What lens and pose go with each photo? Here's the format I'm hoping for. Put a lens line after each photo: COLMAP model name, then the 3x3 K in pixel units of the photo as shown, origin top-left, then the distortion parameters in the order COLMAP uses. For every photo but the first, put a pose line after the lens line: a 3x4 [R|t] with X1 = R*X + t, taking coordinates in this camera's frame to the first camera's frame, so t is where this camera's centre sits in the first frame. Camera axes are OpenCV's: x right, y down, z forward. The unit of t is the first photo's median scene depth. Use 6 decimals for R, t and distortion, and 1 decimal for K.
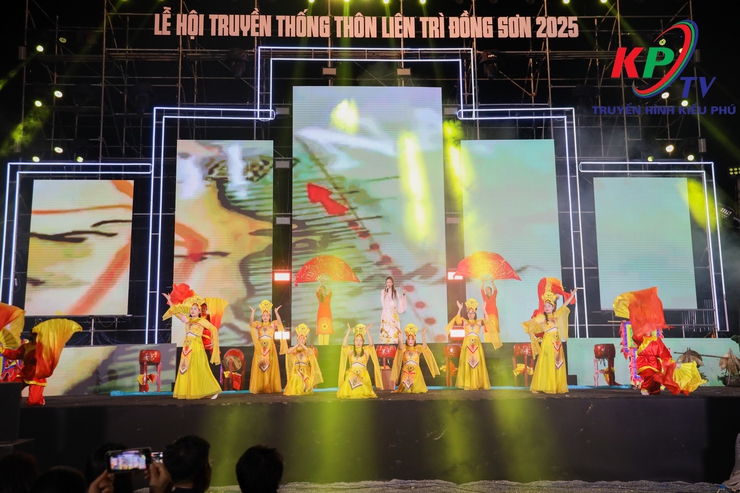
lens RADIAL K [[832.4, 0, 377.1], [0, 832.4, 248.3], [0, 0, 1]] dist [-0.009134, 0.000000]
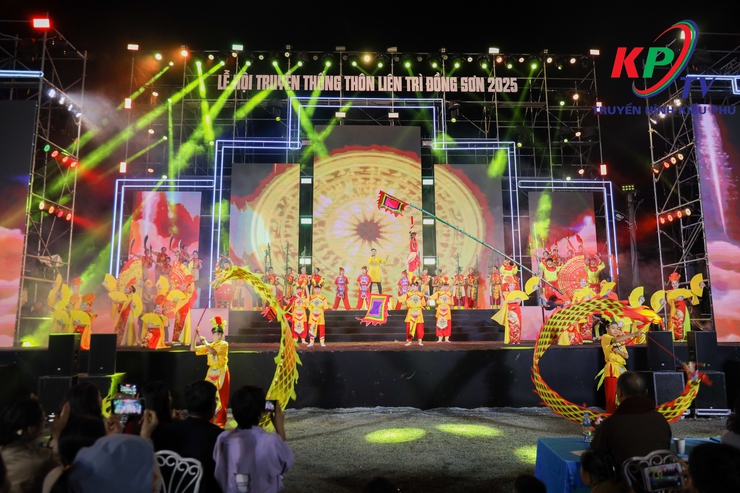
lens RADIAL K [[923.6, 0, 367.6], [0, 923.6, 248.6], [0, 0, 1]] dist [0.174681, 0.000000]
pose [[0.999929, 0.006415, -0.010023, 0.005425], [-0.006420, 0.999979, -0.000479, 0.013383], [0.010019, 0.000543, 0.999950, -0.568499]]
